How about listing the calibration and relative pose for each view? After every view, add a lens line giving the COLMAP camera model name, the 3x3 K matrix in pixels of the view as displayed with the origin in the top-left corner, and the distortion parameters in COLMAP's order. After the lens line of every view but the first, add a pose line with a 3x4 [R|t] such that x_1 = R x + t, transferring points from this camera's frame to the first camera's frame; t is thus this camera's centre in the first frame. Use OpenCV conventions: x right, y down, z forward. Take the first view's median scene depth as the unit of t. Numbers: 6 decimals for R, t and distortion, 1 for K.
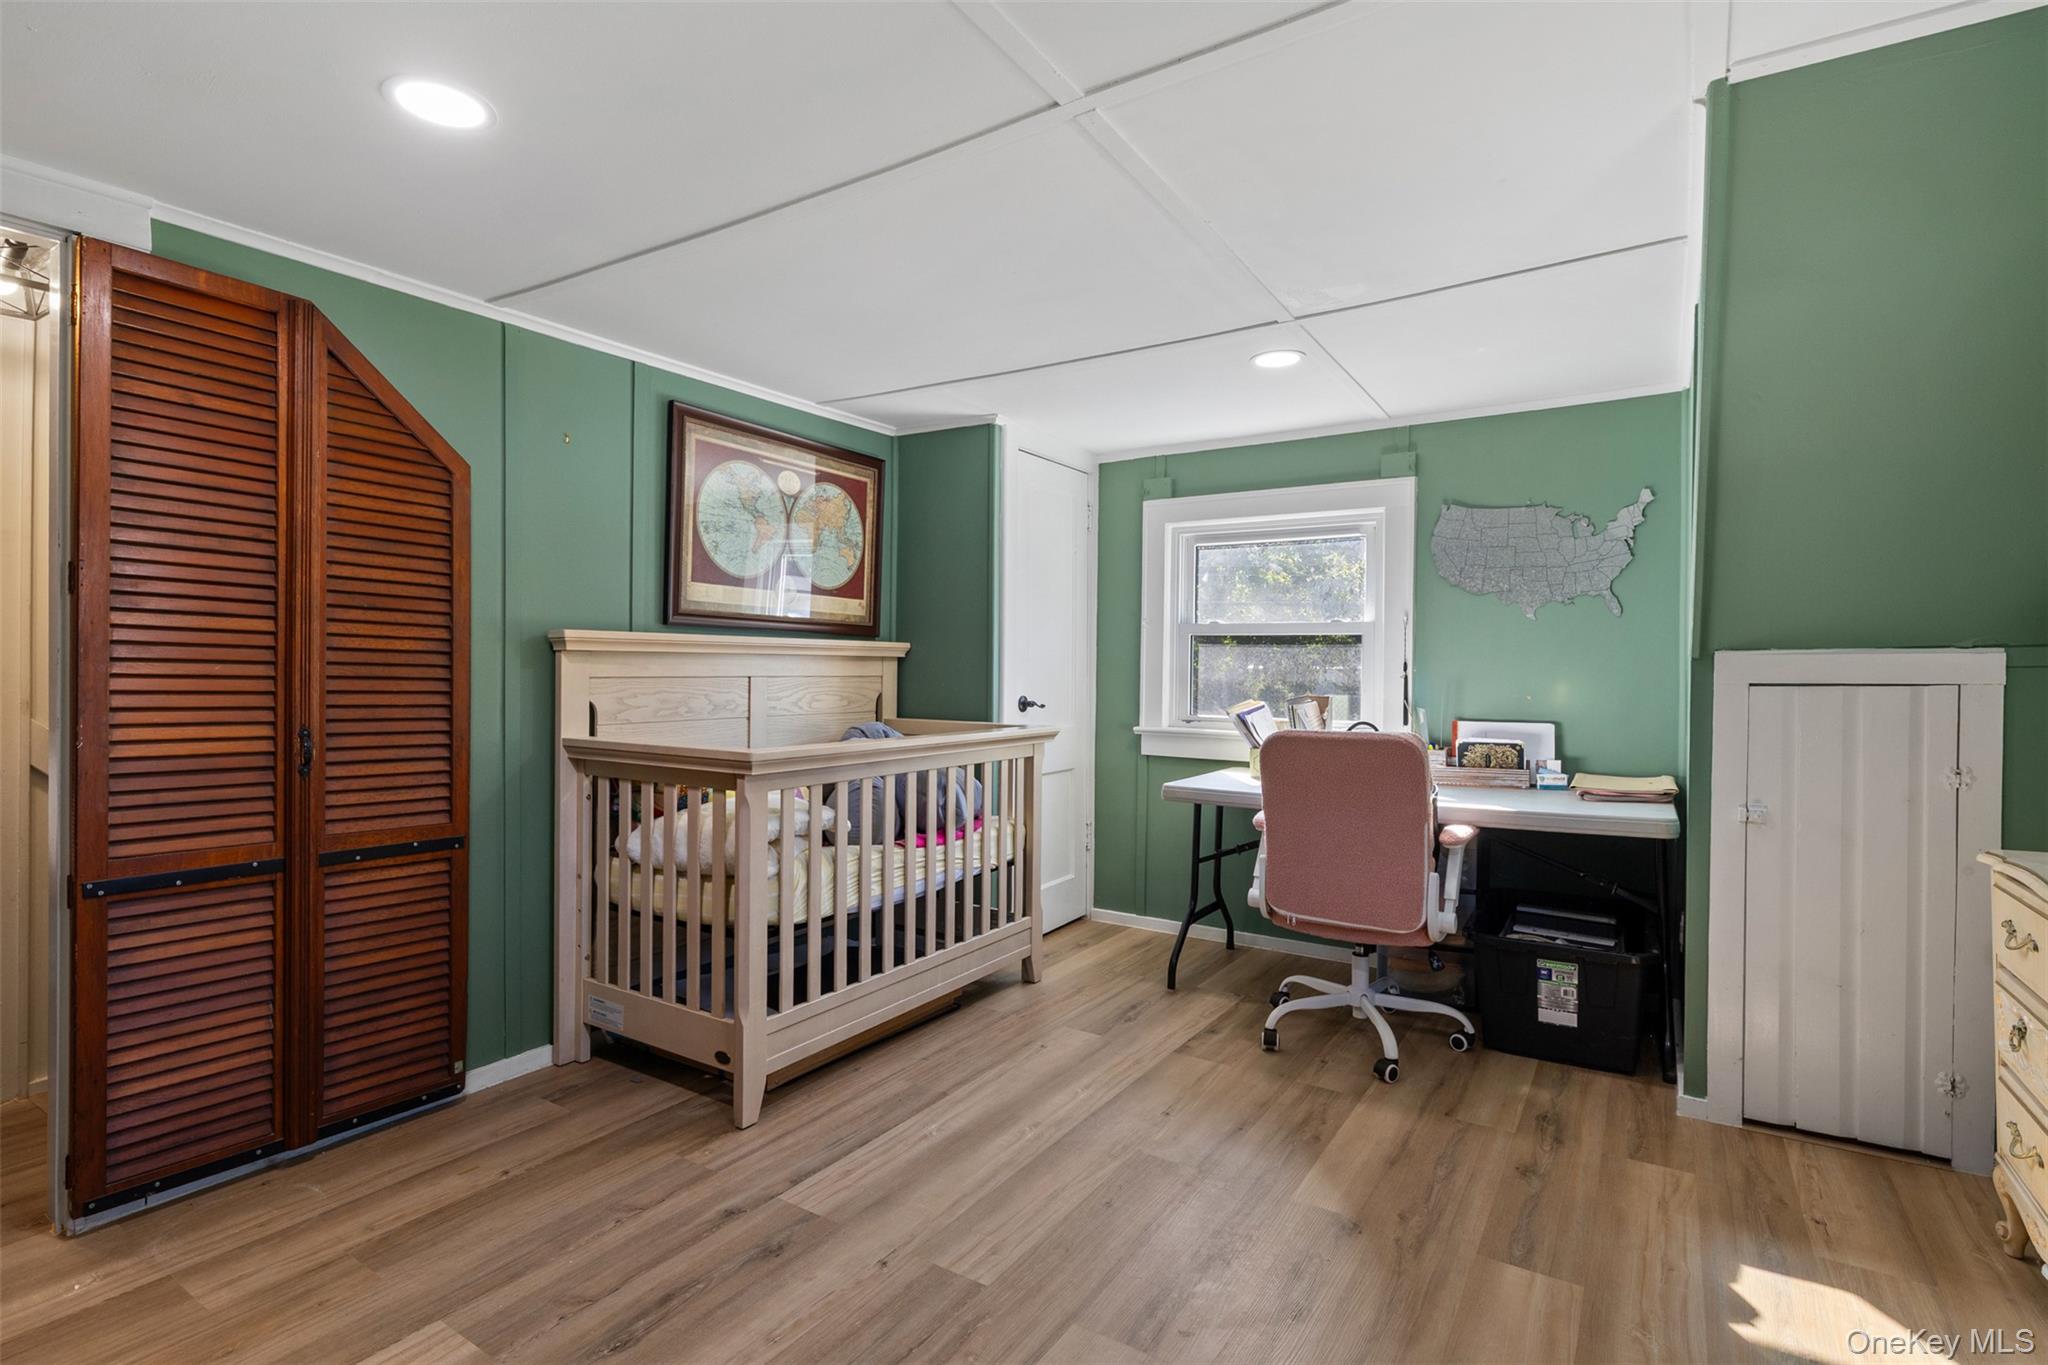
lens RADIAL K [[1005.3, 0, 1041.3], [0, 1005.3, 674.4], [0, 0, 1]] dist [-0.002030, 0.001788]
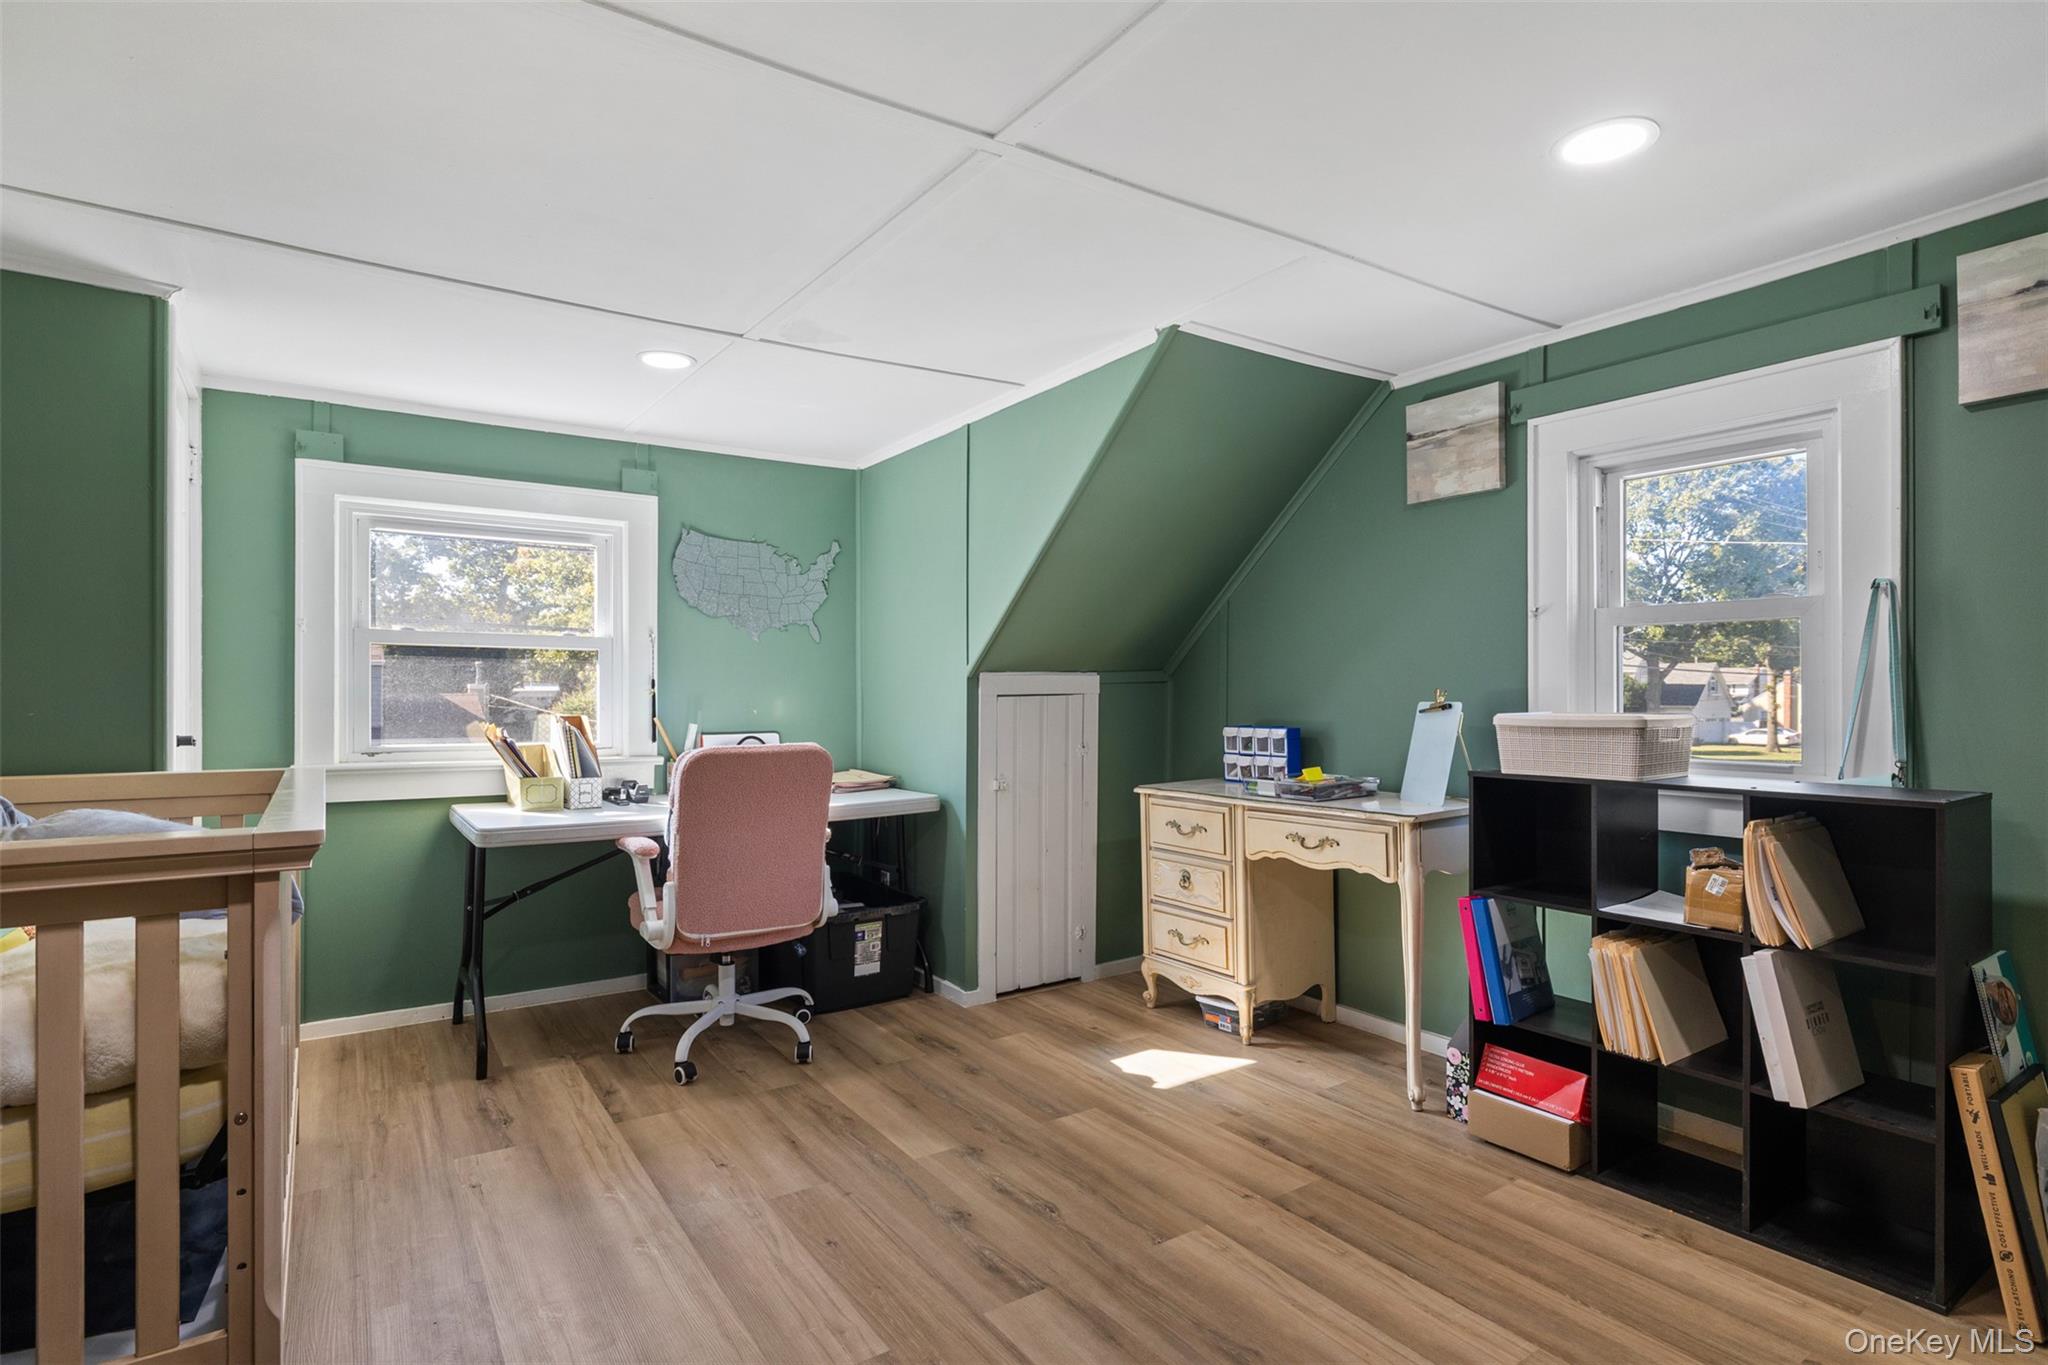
lens RADIAL K [[1005.3, 0, 1041.7], [0, 1005.3, 693.0], [0, 0, 1]] dist [-0.002030, 0.001788]
pose [[0.395812, -0.007016, 0.918305, -0.529418], [0.008407, 0.999957, 0.004016, 0.000835], [-0.918293, 0.006130, 0.395854, 0.314865]]
